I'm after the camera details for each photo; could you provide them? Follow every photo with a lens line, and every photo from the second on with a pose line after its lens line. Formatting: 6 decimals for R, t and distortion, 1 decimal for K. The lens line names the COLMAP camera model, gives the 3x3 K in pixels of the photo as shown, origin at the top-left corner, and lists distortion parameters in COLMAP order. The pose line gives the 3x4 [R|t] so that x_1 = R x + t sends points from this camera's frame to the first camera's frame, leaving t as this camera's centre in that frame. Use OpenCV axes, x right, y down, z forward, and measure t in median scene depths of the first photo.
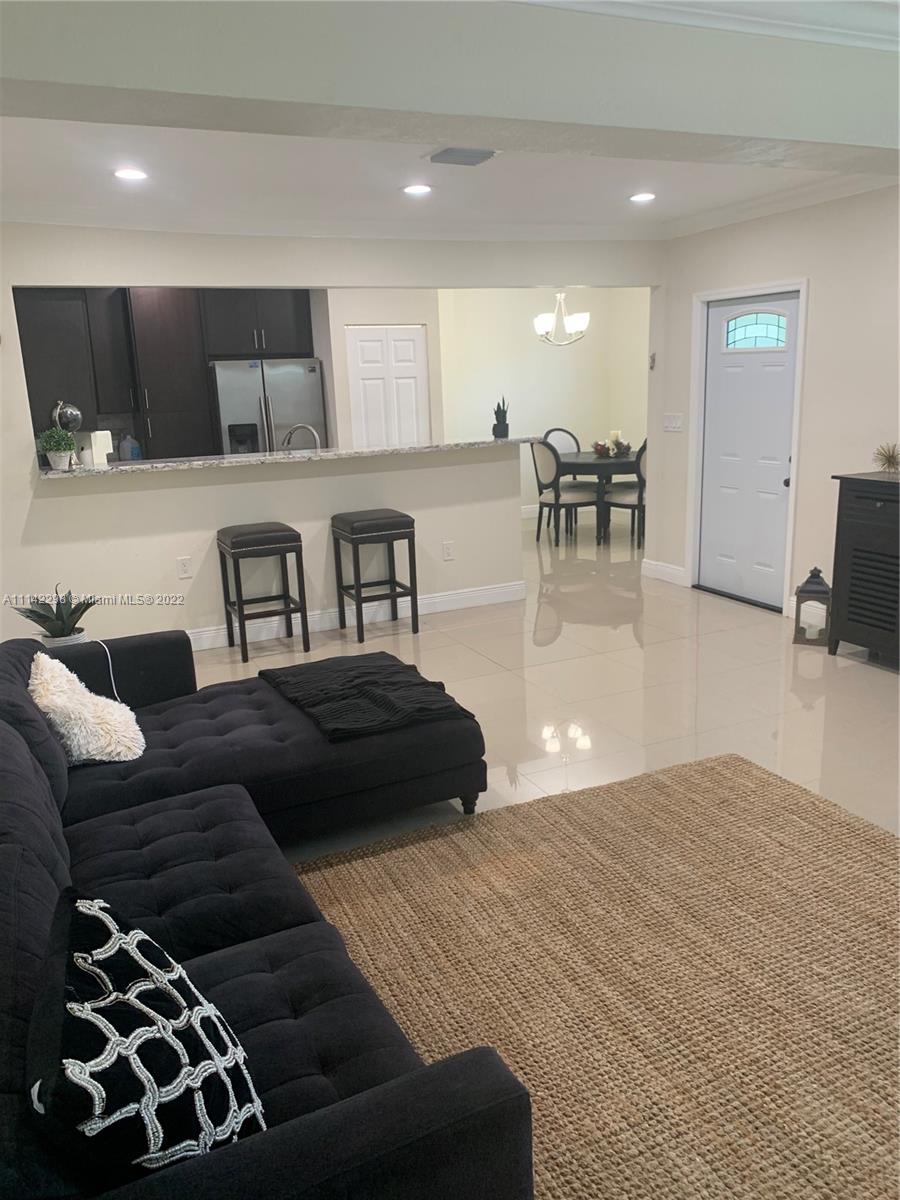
lens RADIAL K [[922.5, 0, 443.5], [0, 922.5, 601.3], [0, 0, 1]] dist [0.041093, -0.063529]
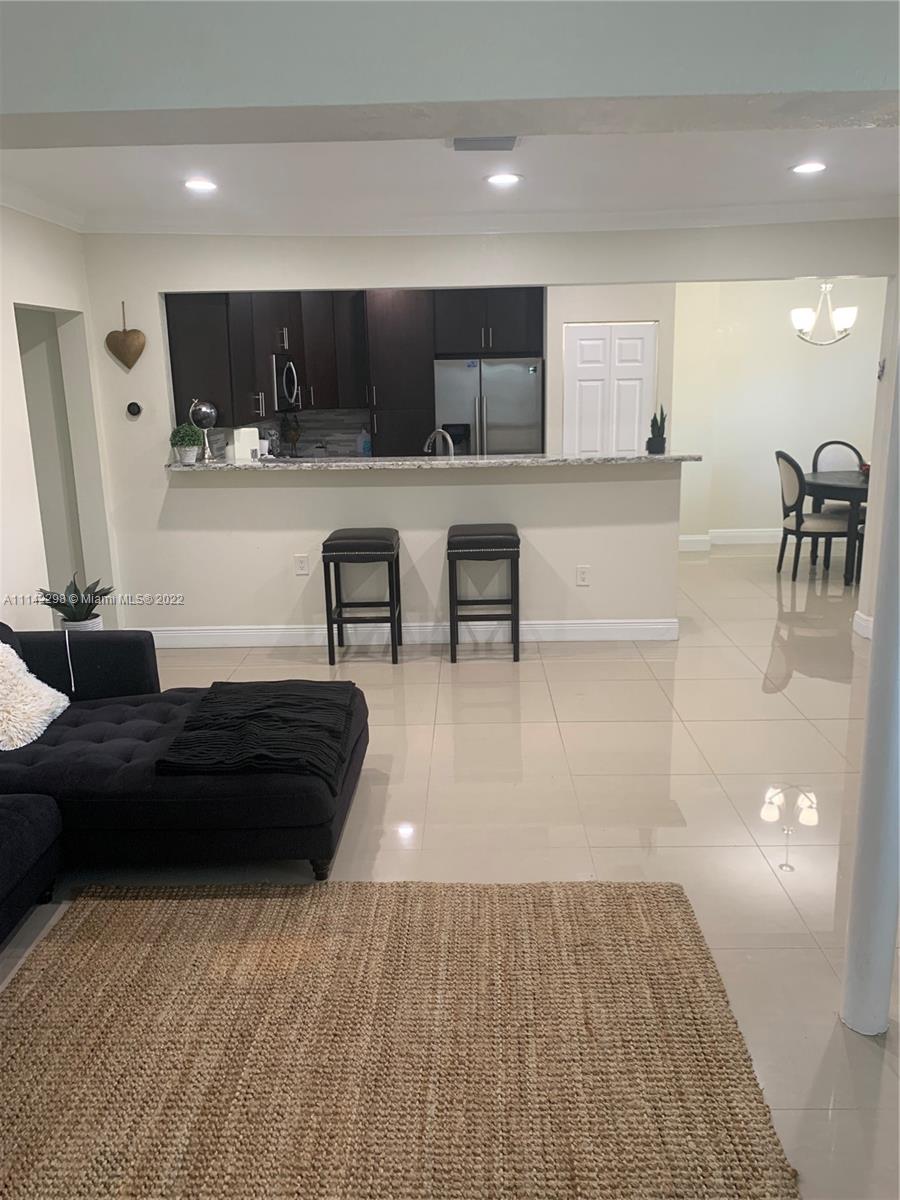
lens RADIAL K [[922.5, 0, 449.4], [0, 922.5, 596.8], [0, 0, 1]] dist [0.041093, -0.063529]
pose [[0.899981, 0.121180, -0.418748, 0.283740], [-0.118165, 0.992438, 0.033236, -0.051336], [0.419608, 0.019570, 0.907494, 0.133091]]
